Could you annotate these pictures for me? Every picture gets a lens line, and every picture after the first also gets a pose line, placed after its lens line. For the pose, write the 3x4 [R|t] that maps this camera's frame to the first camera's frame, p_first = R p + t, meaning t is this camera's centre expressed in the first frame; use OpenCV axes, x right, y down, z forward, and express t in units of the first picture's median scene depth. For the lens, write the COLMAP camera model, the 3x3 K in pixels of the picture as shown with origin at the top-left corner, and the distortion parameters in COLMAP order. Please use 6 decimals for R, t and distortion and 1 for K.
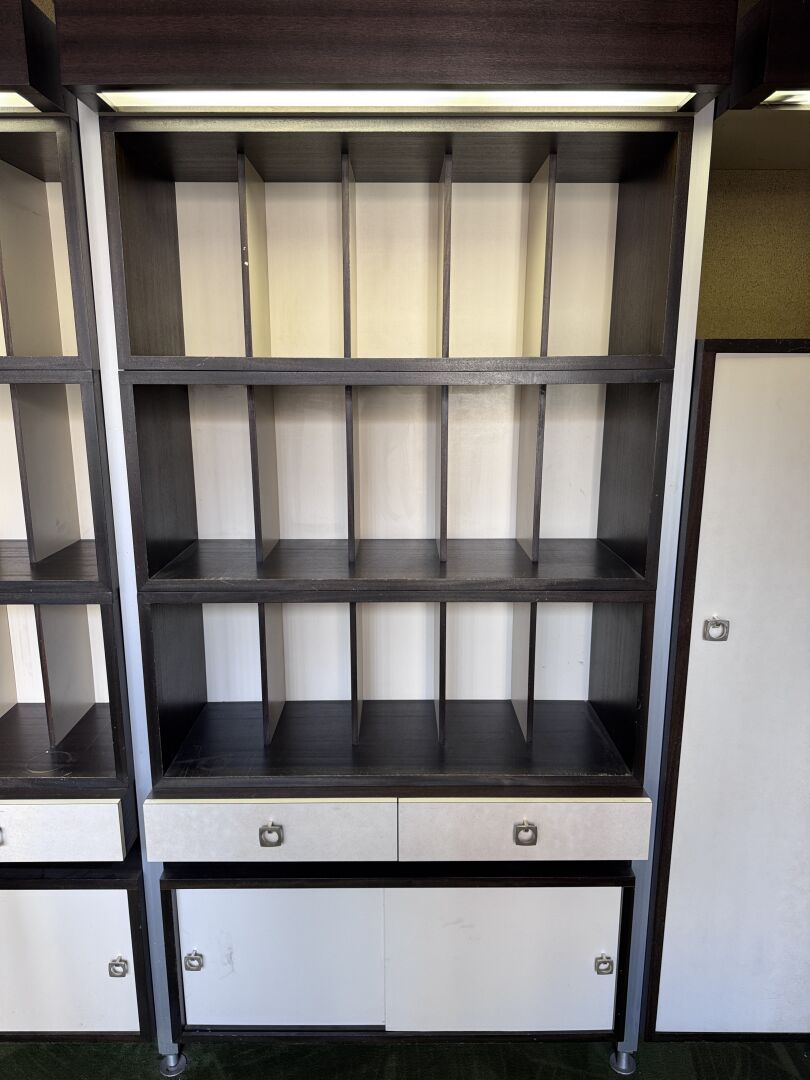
lens RADIAL K [[764.7, 0, 400.2], [0, 764.7, 541.3], [0, 0, 1]] dist [0.027222, -0.032123]
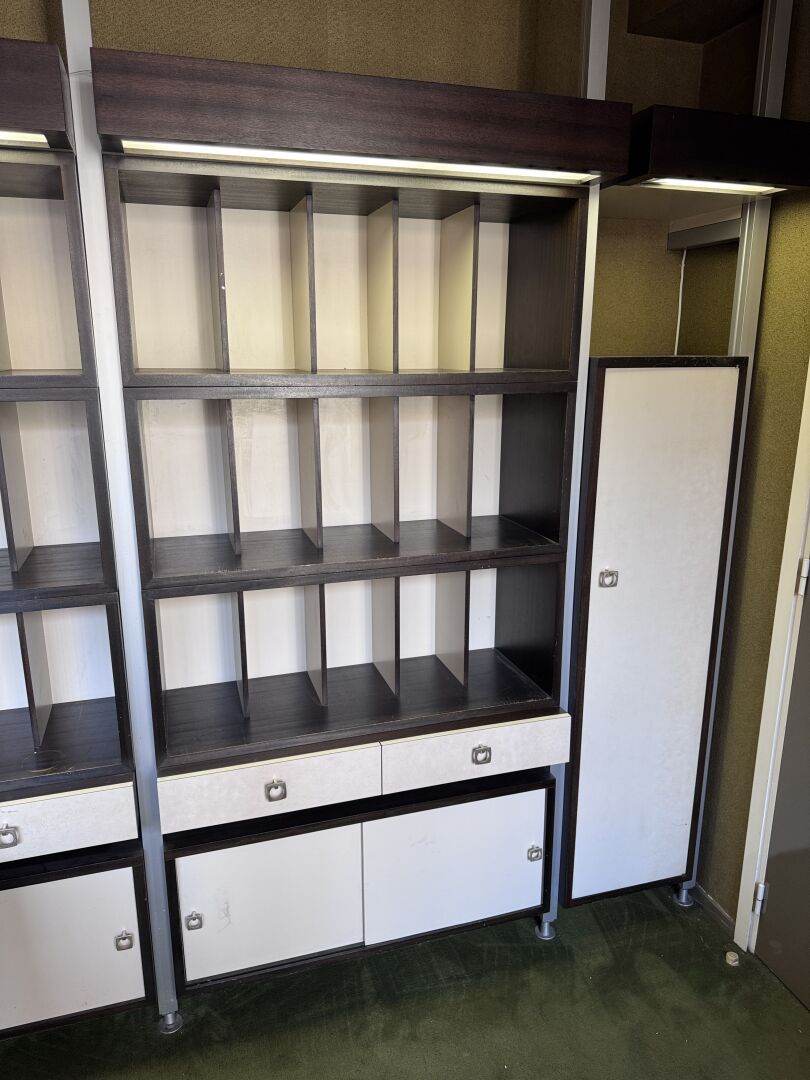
lens RADIAL K [[762.6, 0, 405.6], [0, 762.6, 547.9], [0, 0, 1]] dist [0.068382, -0.103118]
pose [[0.954836, -0.073668, 0.287856, -0.266488], [0.065232, 0.997115, 0.038803, -0.010002], [-0.289884, -0.018273, 0.956887, -0.138000]]
